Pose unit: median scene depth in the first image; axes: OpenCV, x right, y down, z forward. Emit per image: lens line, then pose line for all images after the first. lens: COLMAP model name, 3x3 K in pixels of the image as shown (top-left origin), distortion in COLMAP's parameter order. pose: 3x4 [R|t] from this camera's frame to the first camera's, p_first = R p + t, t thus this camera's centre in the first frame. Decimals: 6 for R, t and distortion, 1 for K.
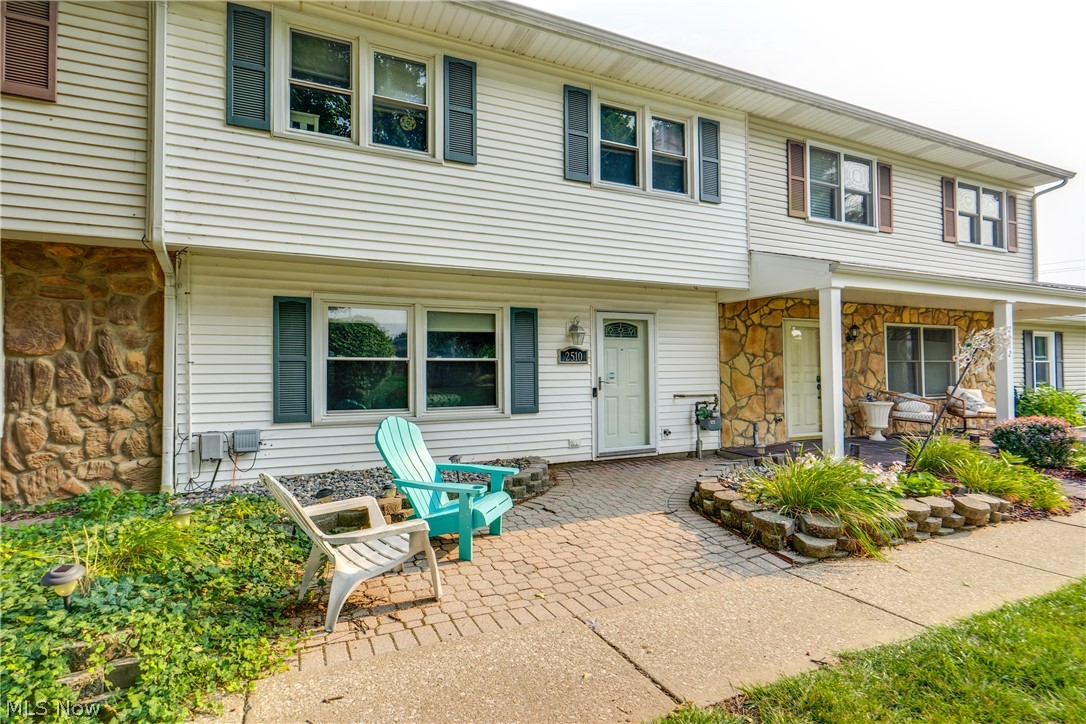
lens RADIAL K [[486.4, 0, 543.0], [0, 486.4, 362.0], [0, 0, 1]] dist [-0.002853, 0.000335]
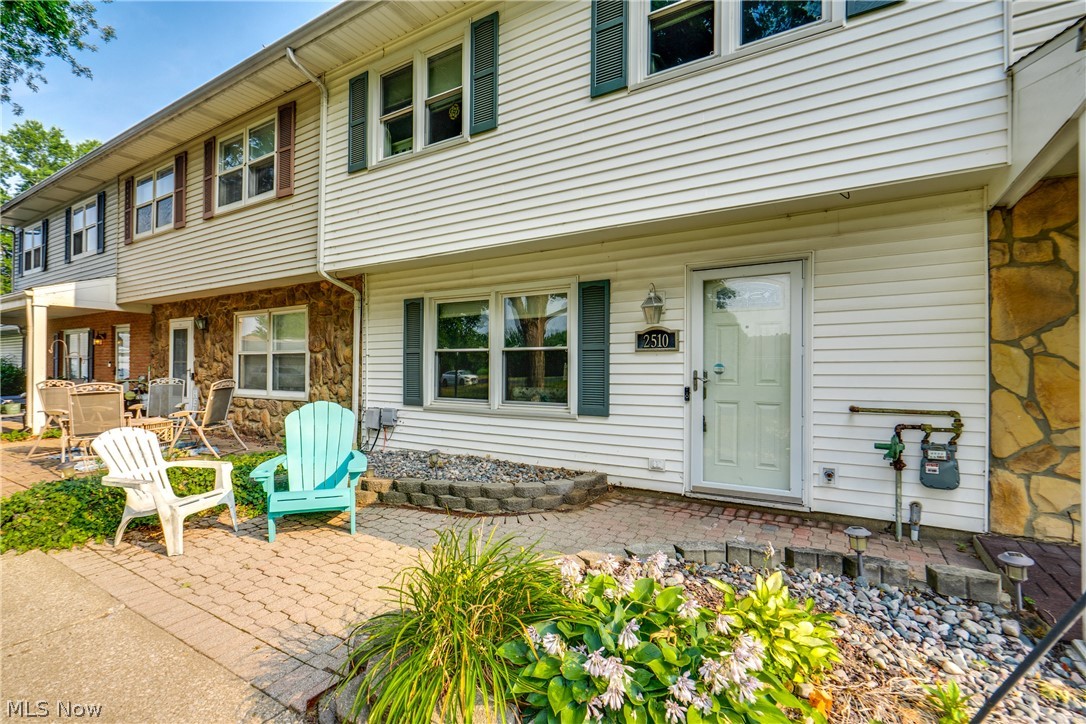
lens RADIAL K [[508.1, 0, 543.2], [0, 508.1, 365.0], [0, 0, 1]] dist [-0.005275, -0.000019]
pose [[0.590795, 0.002350, -0.806818, 0.570732], [0.011165, 0.999876, 0.011088, 0.013743], [0.806744, -0.015559, 0.590696, 0.448745]]
